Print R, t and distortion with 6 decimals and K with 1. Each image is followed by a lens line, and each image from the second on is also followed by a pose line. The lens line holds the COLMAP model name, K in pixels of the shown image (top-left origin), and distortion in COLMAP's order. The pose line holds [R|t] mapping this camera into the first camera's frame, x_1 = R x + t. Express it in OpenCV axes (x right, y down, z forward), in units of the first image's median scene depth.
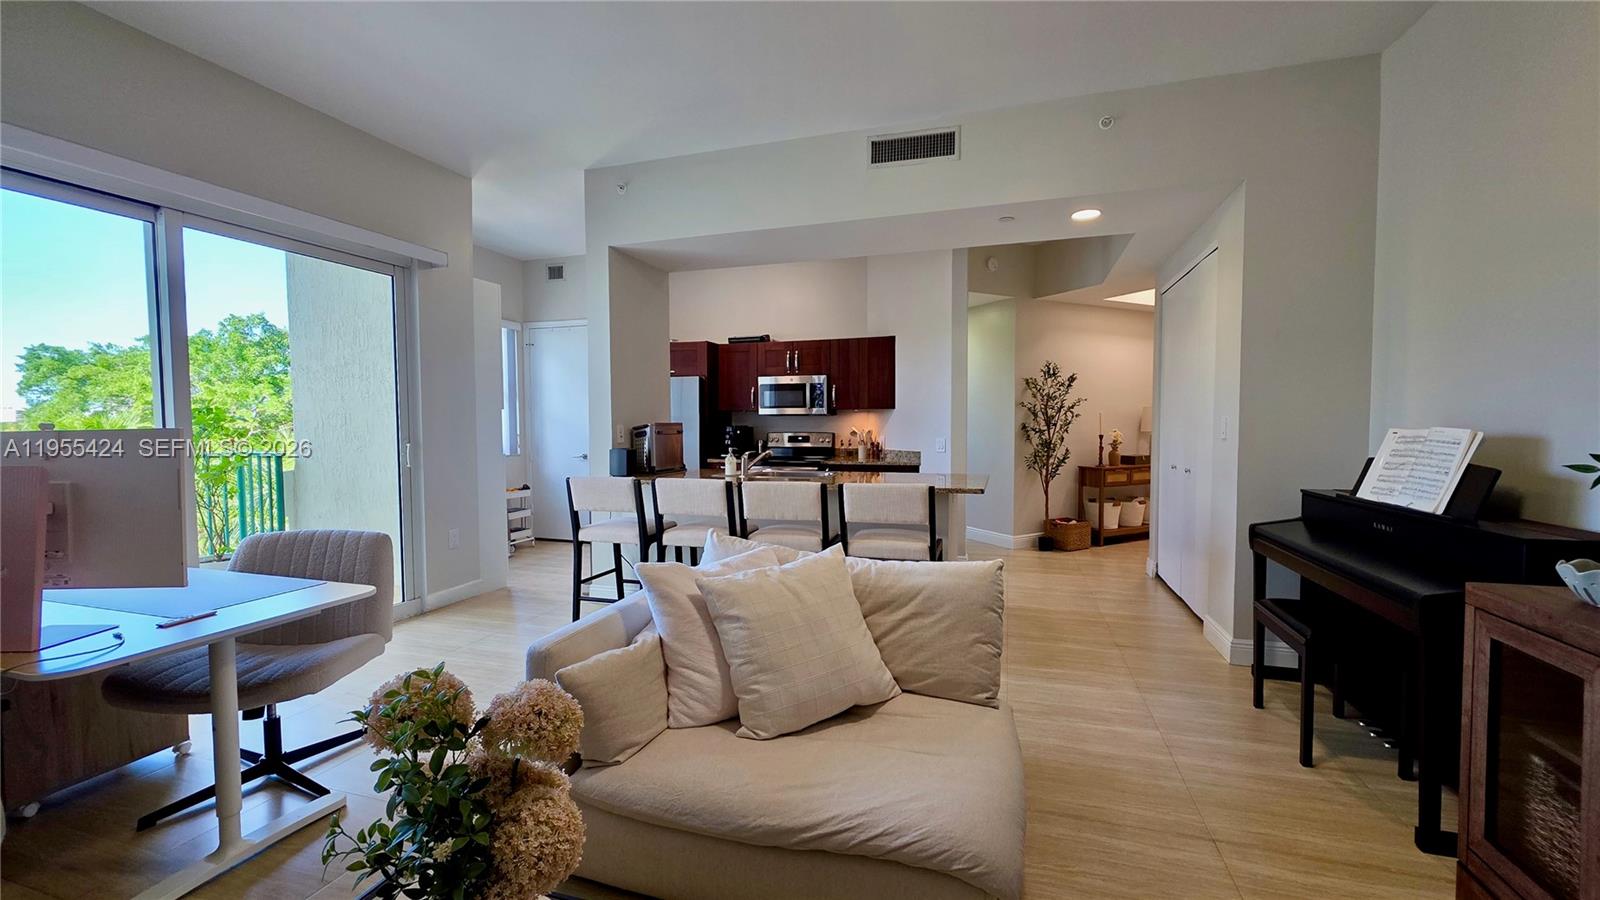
lens RADIAL K [[639.0, 0, 817.4], [0, 639.0, 452.2], [0, 0, 1]] dist [0.005752, -0.001206]
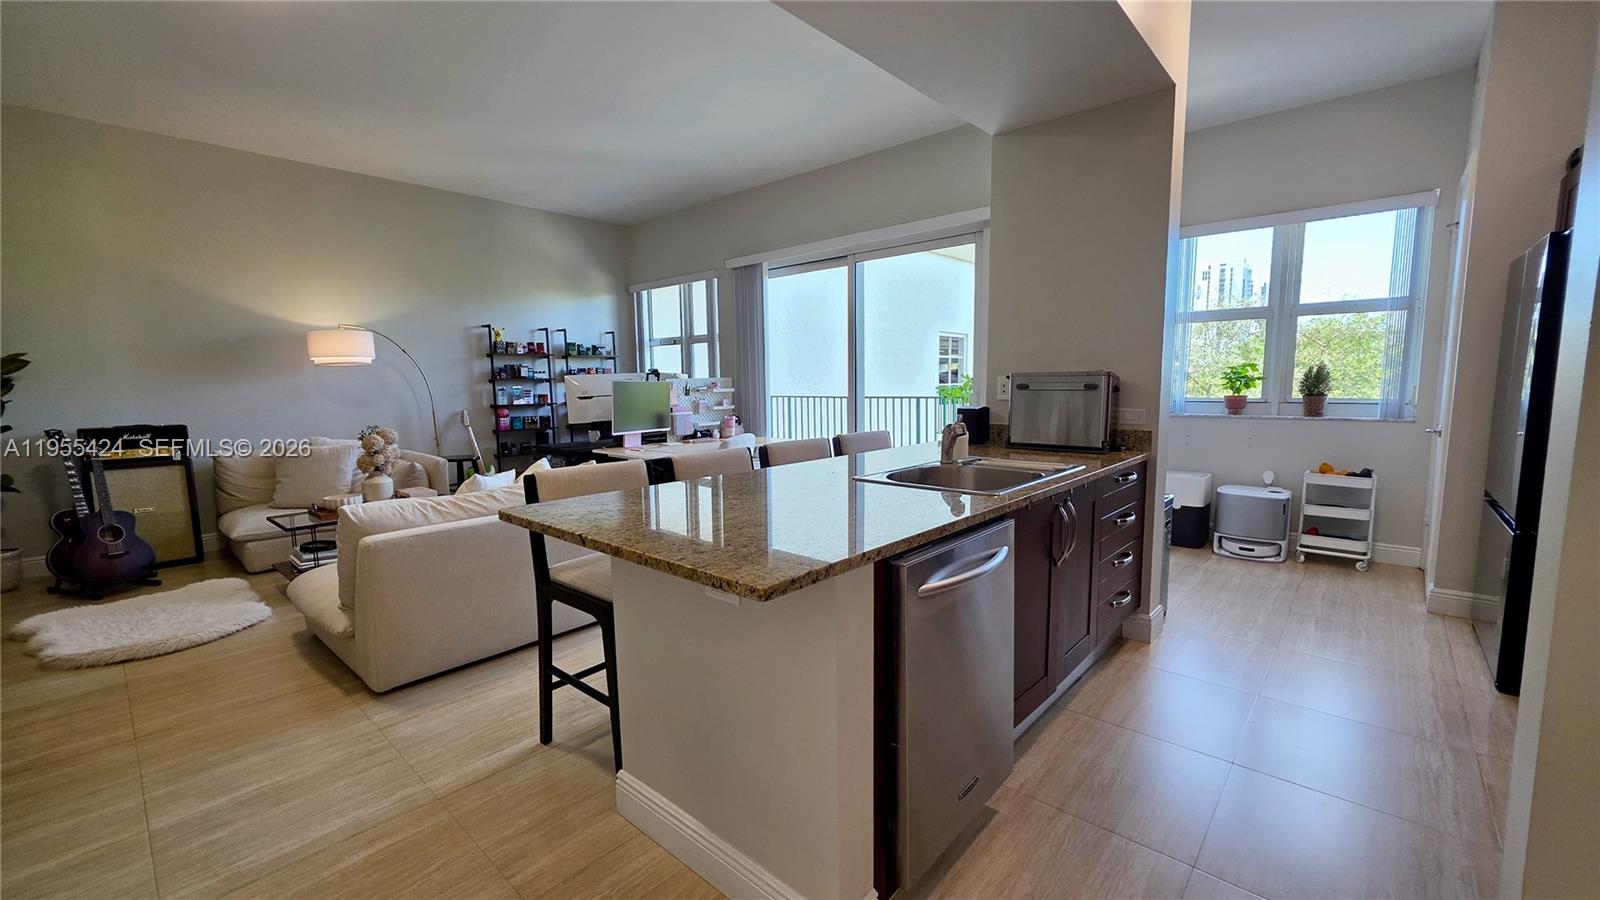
lens RADIAL K [[639.0, 0, 795.3], [0, 639.0, 455.2], [0, 0, 1]] dist [0.005752, -0.001206]
pose [[-0.426662, 0.118710, -0.896586, 0.346626], [-0.021974, 0.989695, 0.141495, -0.039118], [0.904144, 0.080072, -0.419657, 0.808929]]
